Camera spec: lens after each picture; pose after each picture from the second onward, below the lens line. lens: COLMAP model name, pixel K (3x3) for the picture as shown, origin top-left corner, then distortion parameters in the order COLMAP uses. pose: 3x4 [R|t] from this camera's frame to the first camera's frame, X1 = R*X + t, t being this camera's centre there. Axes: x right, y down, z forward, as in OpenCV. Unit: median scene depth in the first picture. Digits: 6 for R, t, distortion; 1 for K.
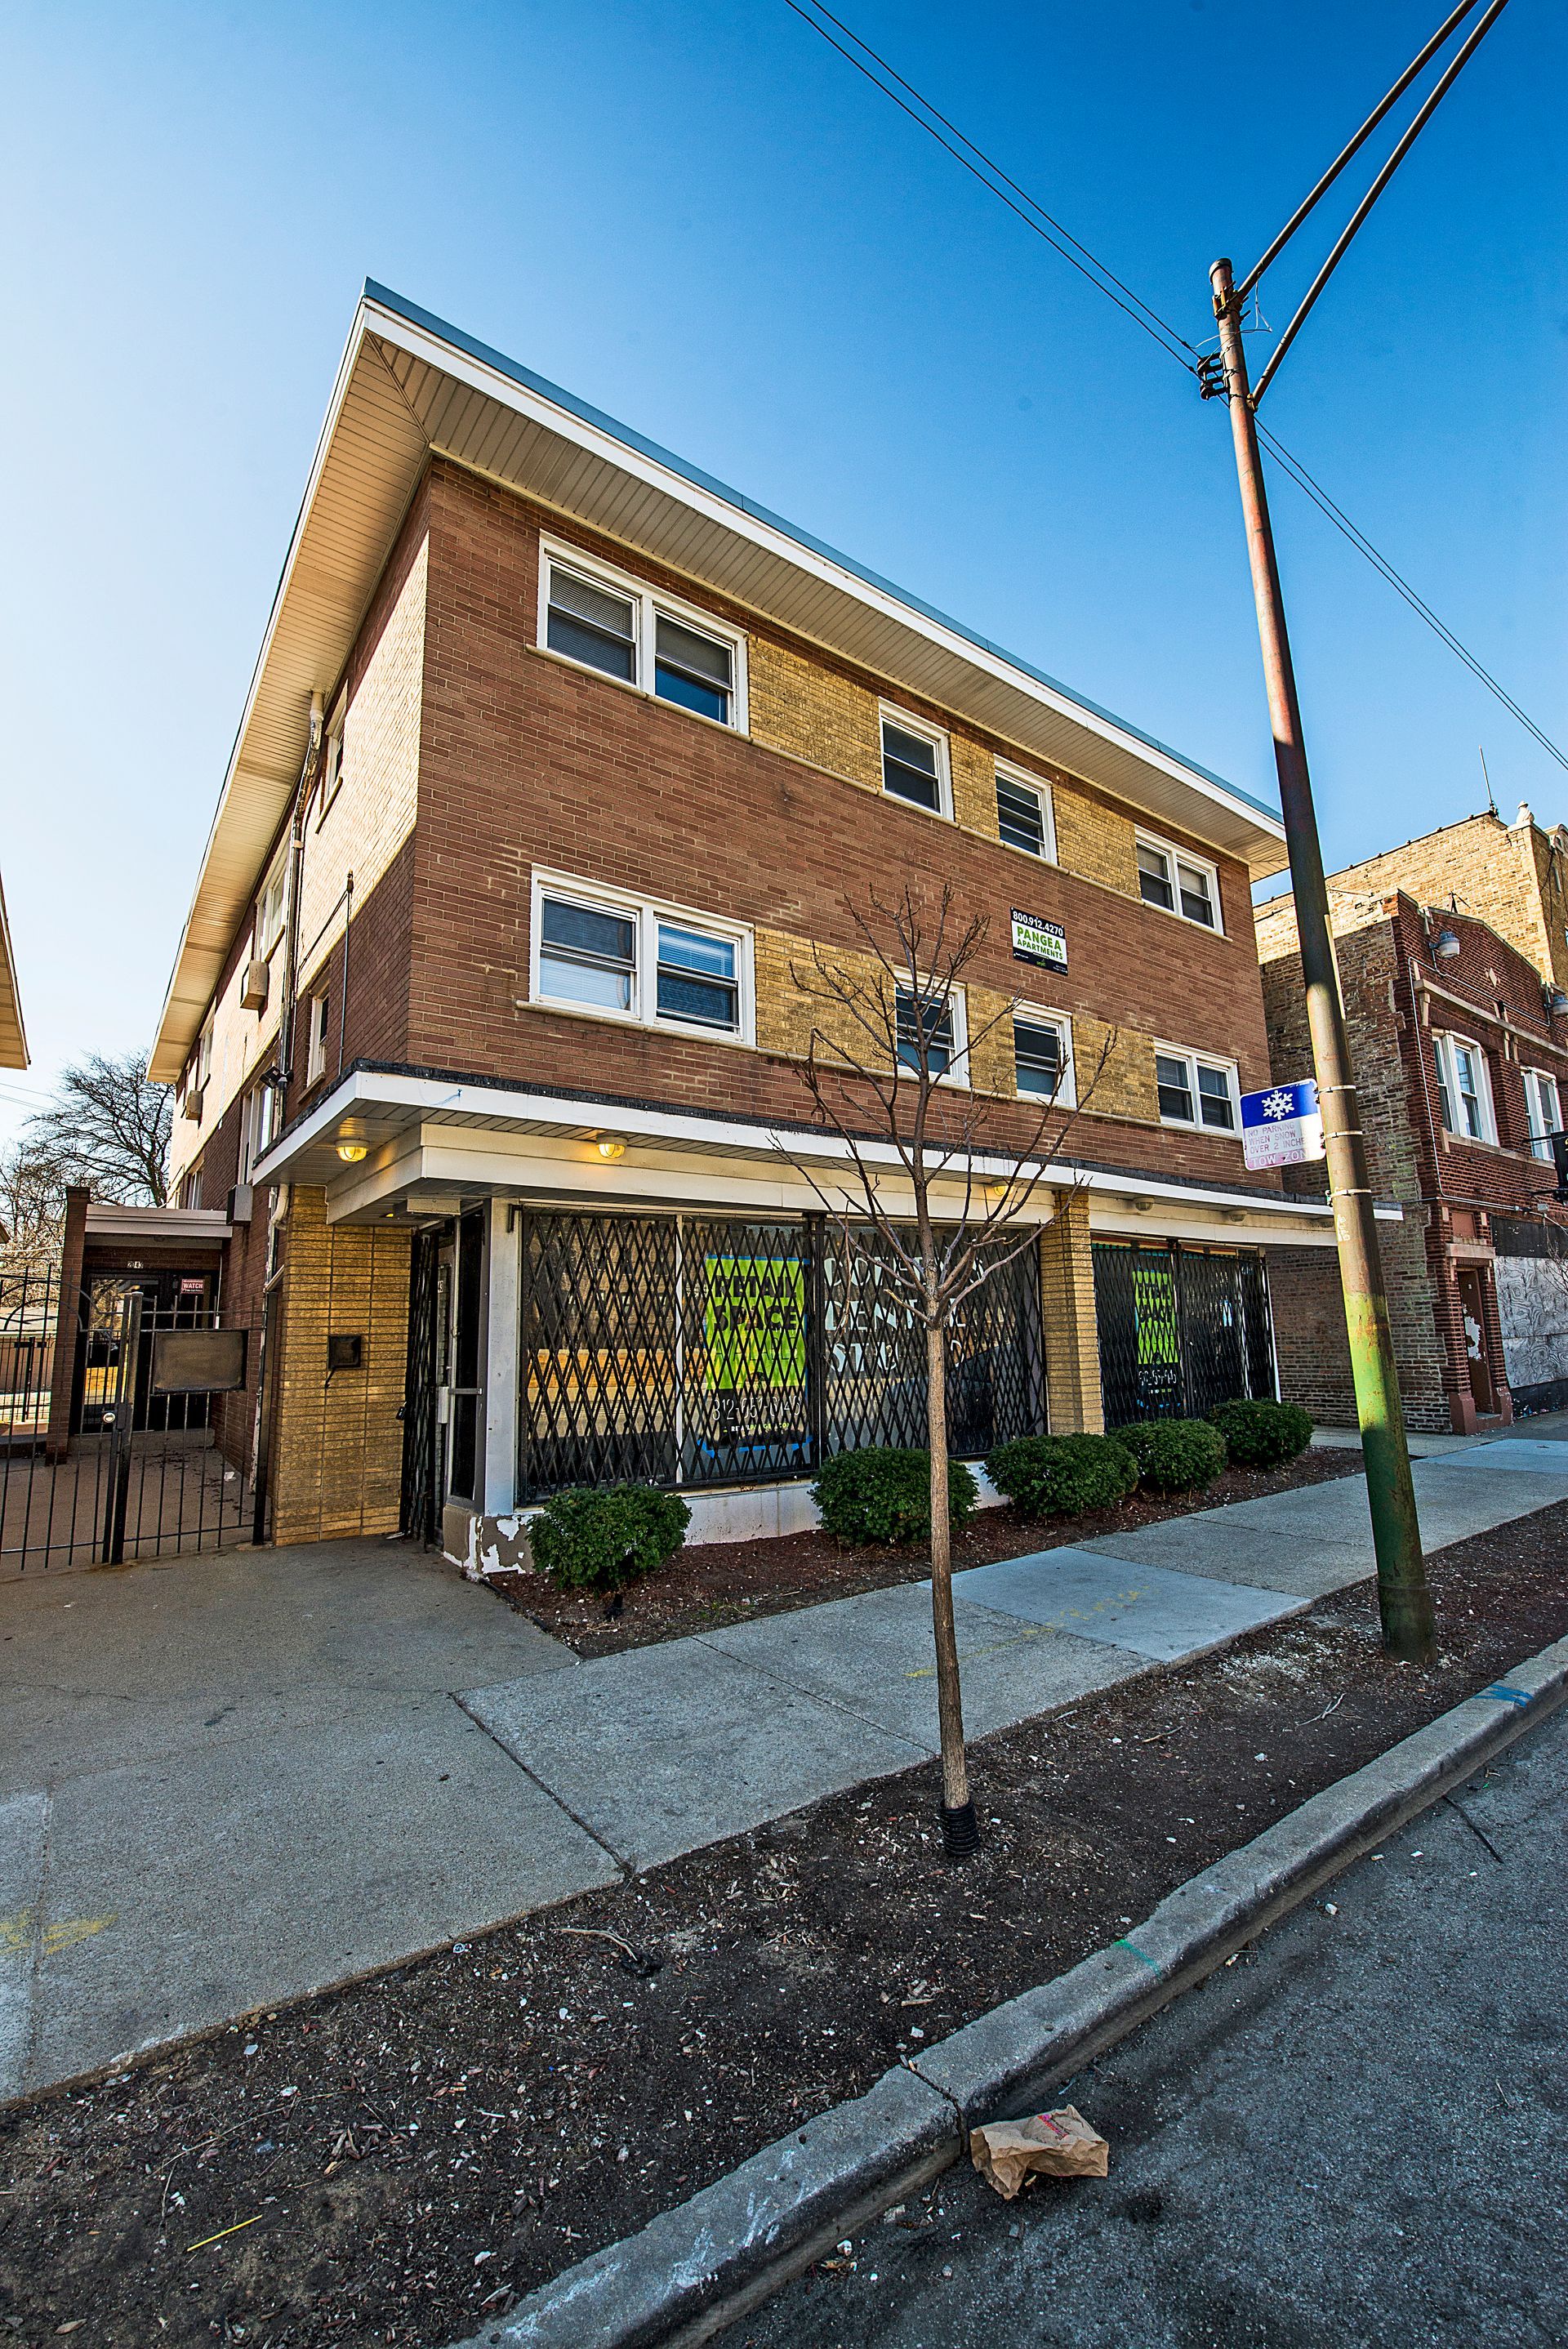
lens RADIAL K [[965.2, 0, 785.8], [0, 965.2, 1180.7], [0, 0, 1]] dist [-0.011100, -0.004284]
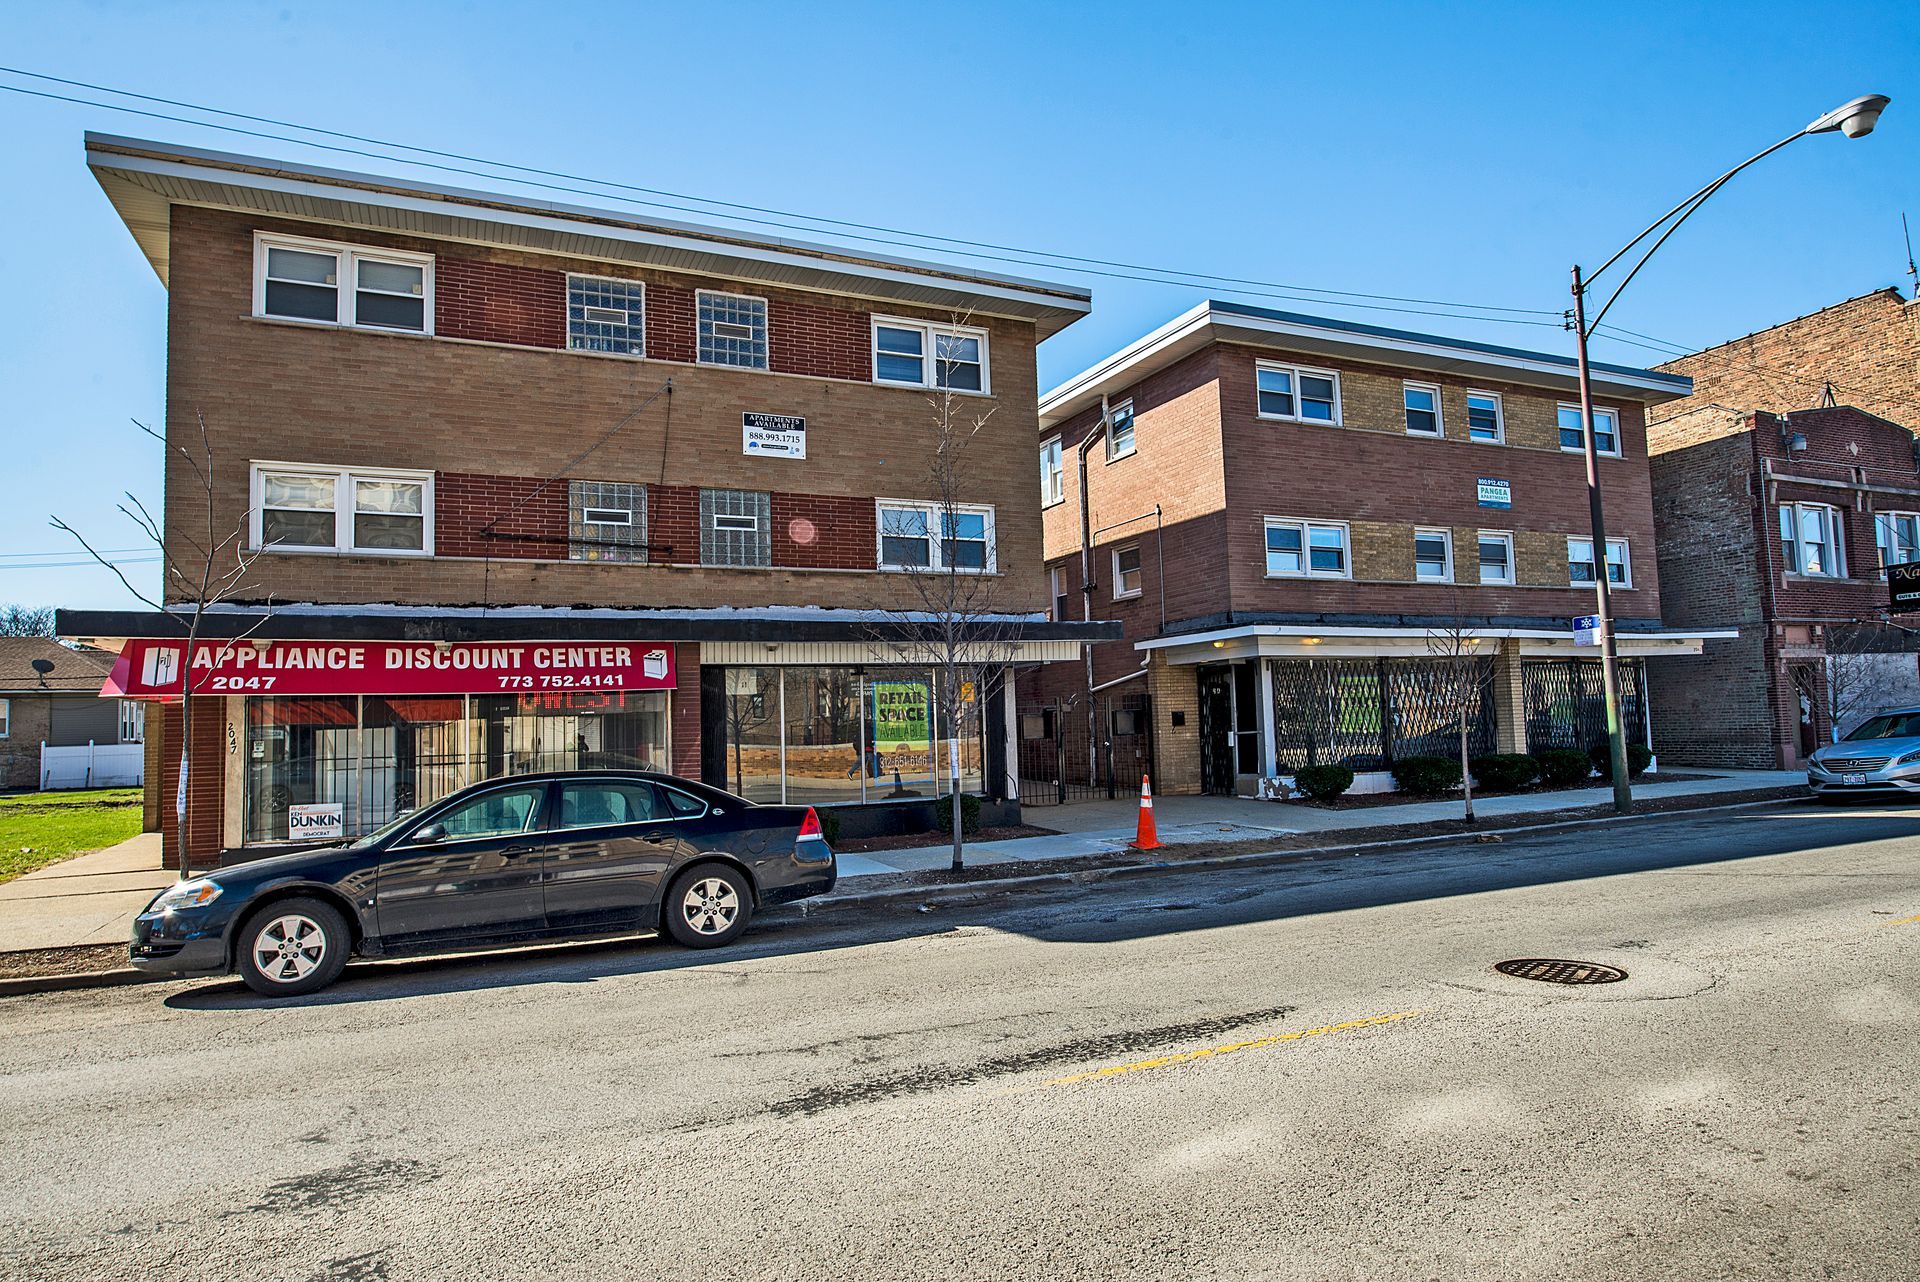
lens RADIAL K [[1107.2, 0, 952.7], [0, 1107.2, 642.6], [0, 0, 1]] dist [-0.003066, -0.000948]
pose [[0.978820, -0.022140, -0.203522, -0.420104], [0.040478, 0.995439, 0.086385, -0.254600], [0.200681, -0.092794, 0.975252, -1.674185]]
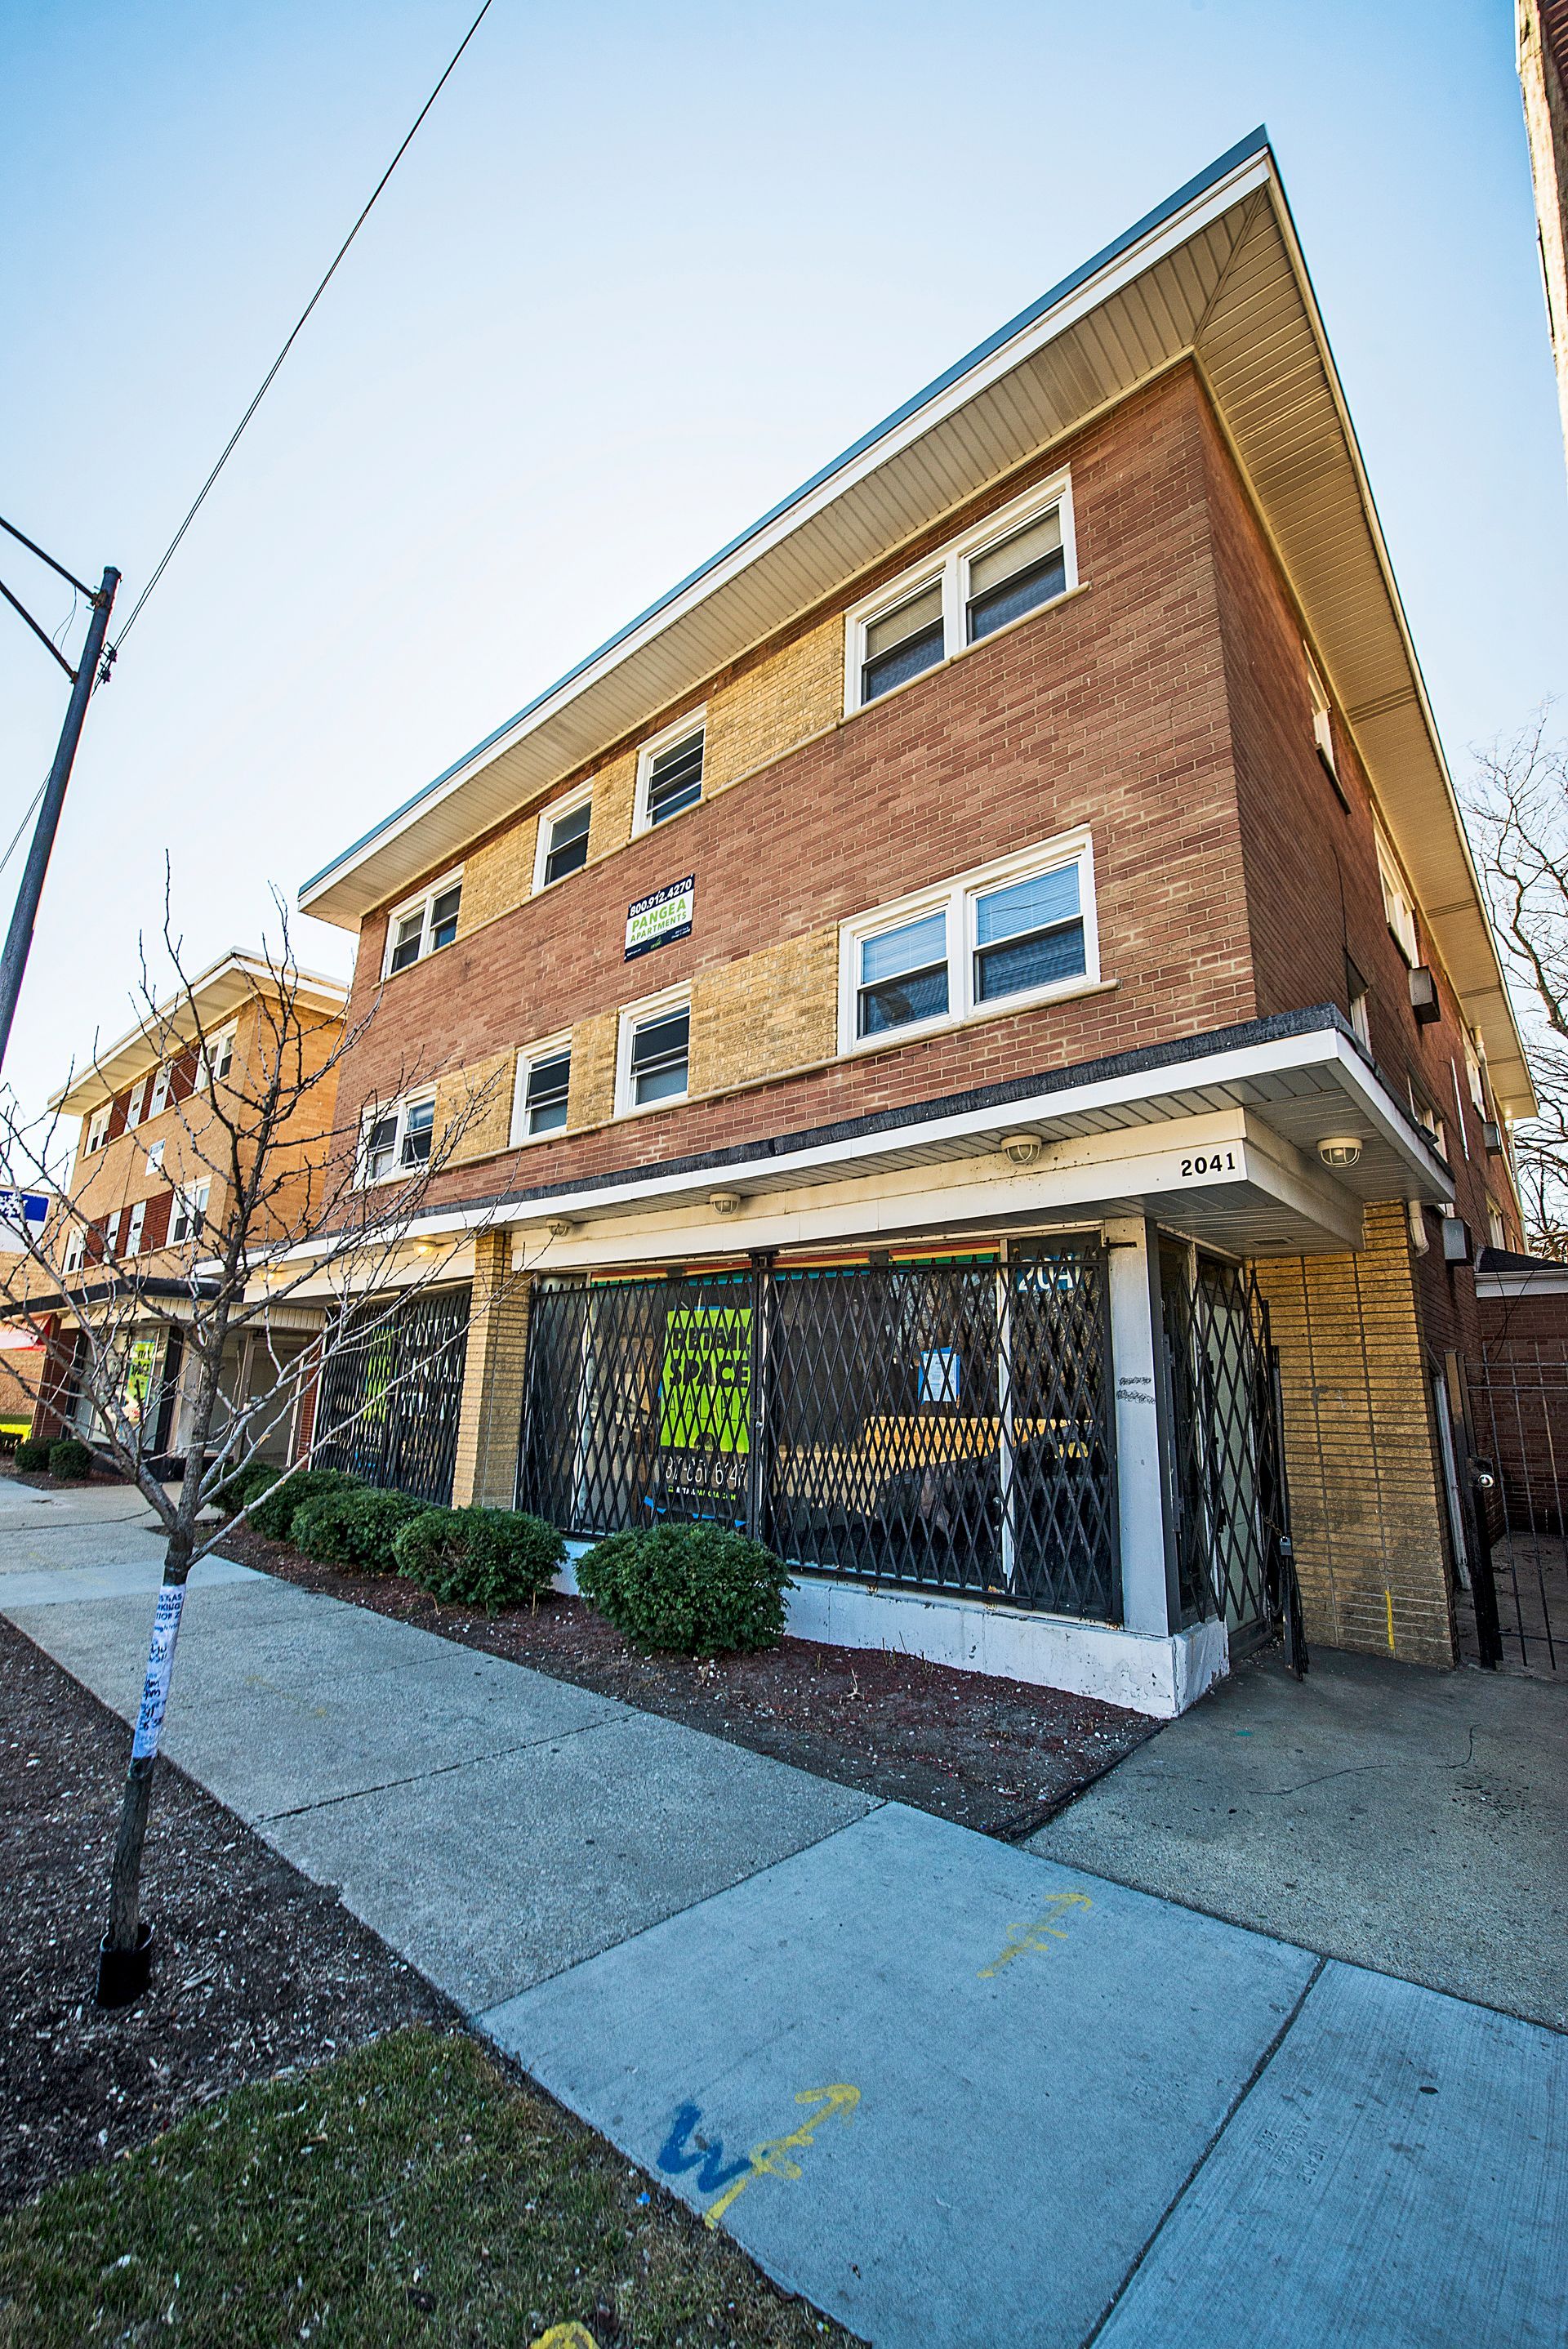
lens RADIAL K [[935.7, 0, 785.6], [0, 935.7, 1183.2], [0, 0, 1]] dist [-0.013947, -0.003121]
pose [[0.213832, -0.188659, -0.958480, 1.362375], [0.125792, 0.978323, -0.164501, 0.162295], [0.968737, -0.085394, 0.232928, 1.207222]]
